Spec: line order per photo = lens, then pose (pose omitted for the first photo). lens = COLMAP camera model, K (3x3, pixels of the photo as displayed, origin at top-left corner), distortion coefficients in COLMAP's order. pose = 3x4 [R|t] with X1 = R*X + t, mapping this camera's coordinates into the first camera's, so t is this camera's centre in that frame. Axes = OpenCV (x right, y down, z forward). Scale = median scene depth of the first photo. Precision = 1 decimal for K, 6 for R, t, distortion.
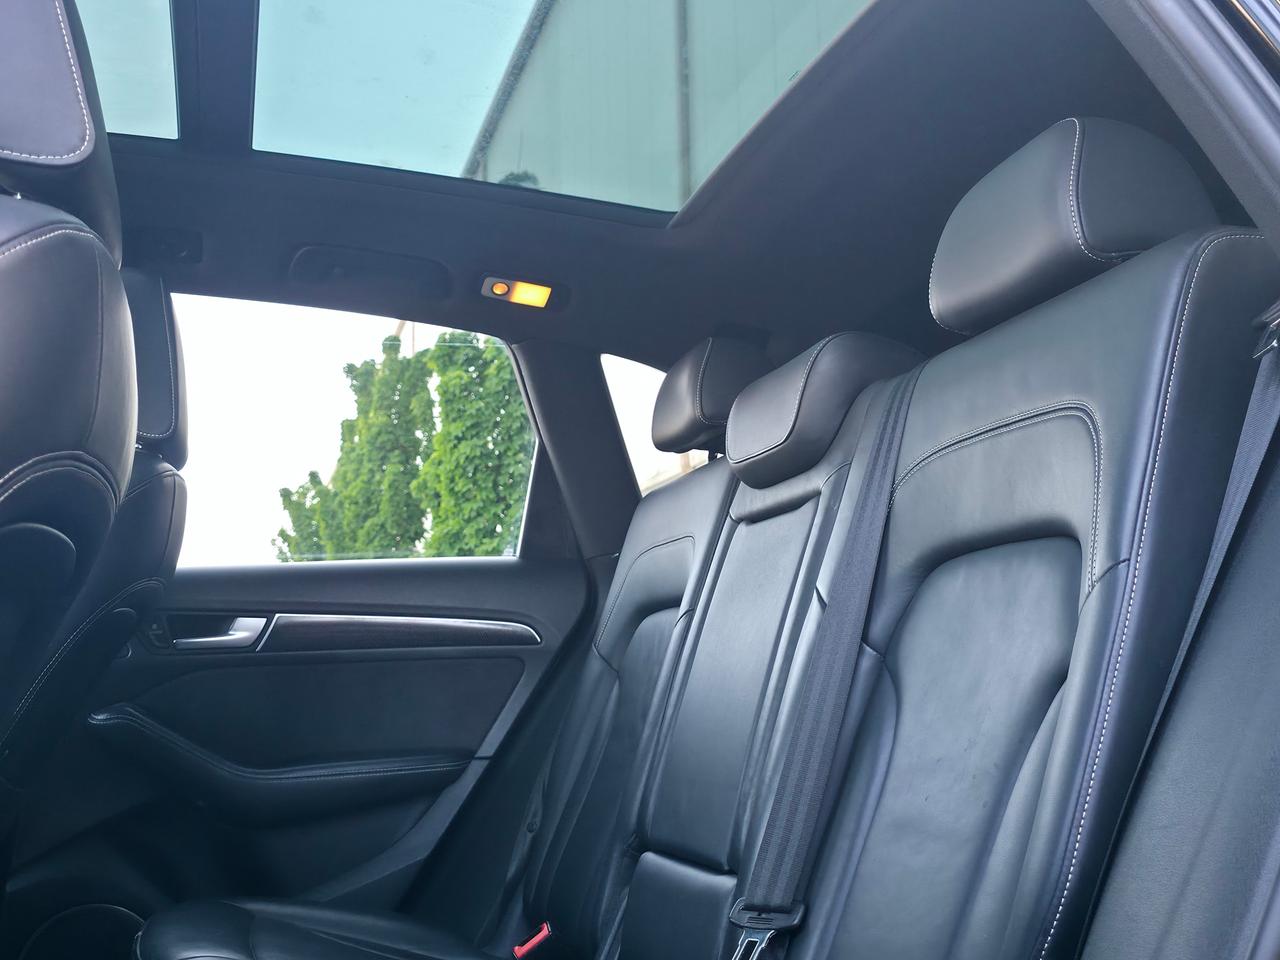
lens RADIAL K [[1294.7, 0, 640.0], [0, 1294.7, 480.0], [0, 0, 1]] dist [0.147304, -0.208827]
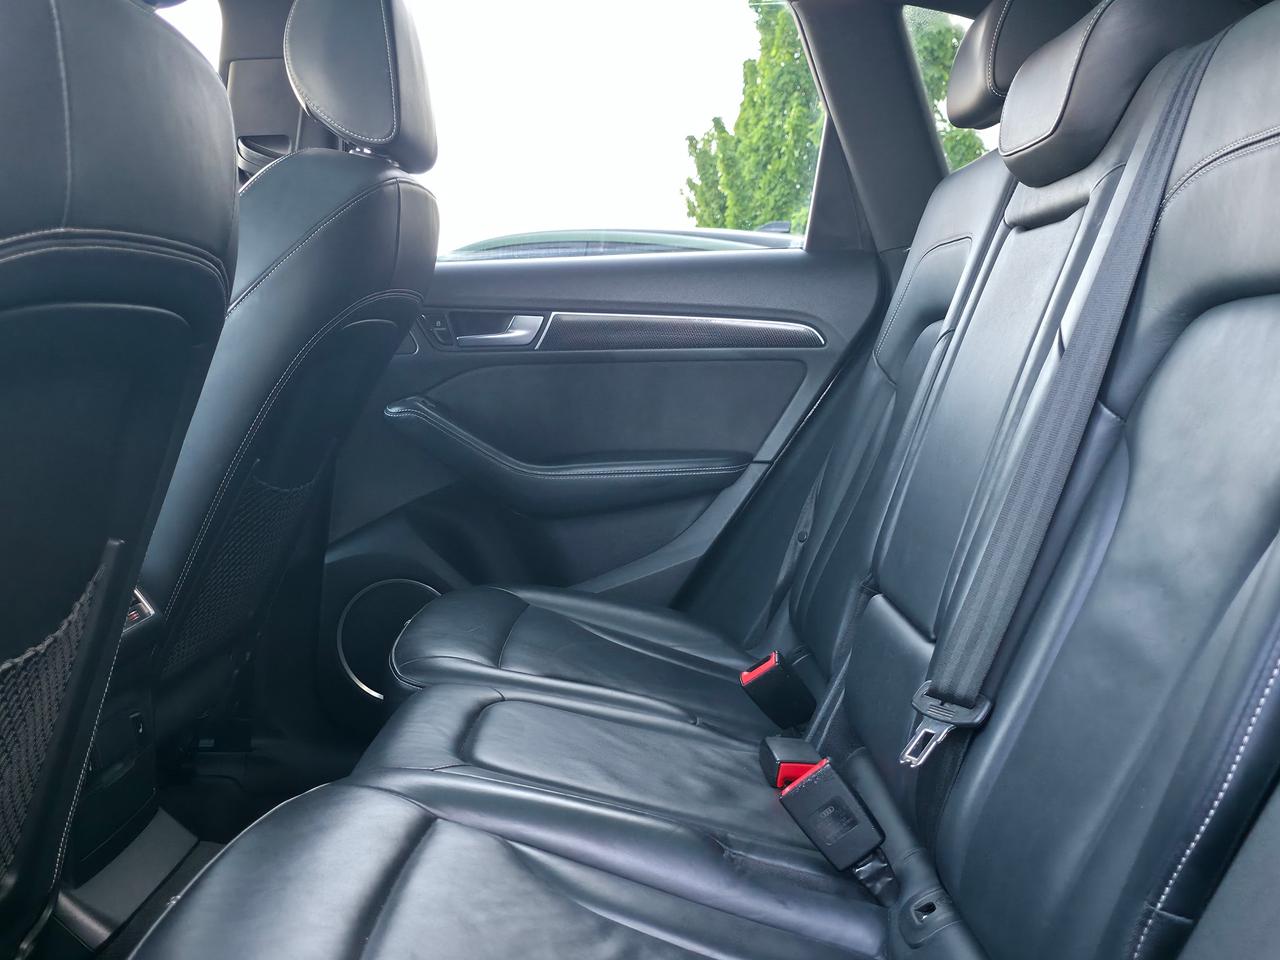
lens RADIAL K [[1294.7, 0, 640.0], [0, 1294.7, 480.0], [0, 0, 1]] dist [0.147304, -0.208827]
pose [[0.956284, 0.049307, -0.288252, 0.081780], [0.027752, 0.965934, 0.257296, -0.028322], [0.291119, -0.254047, 0.922339, 0.091388]]
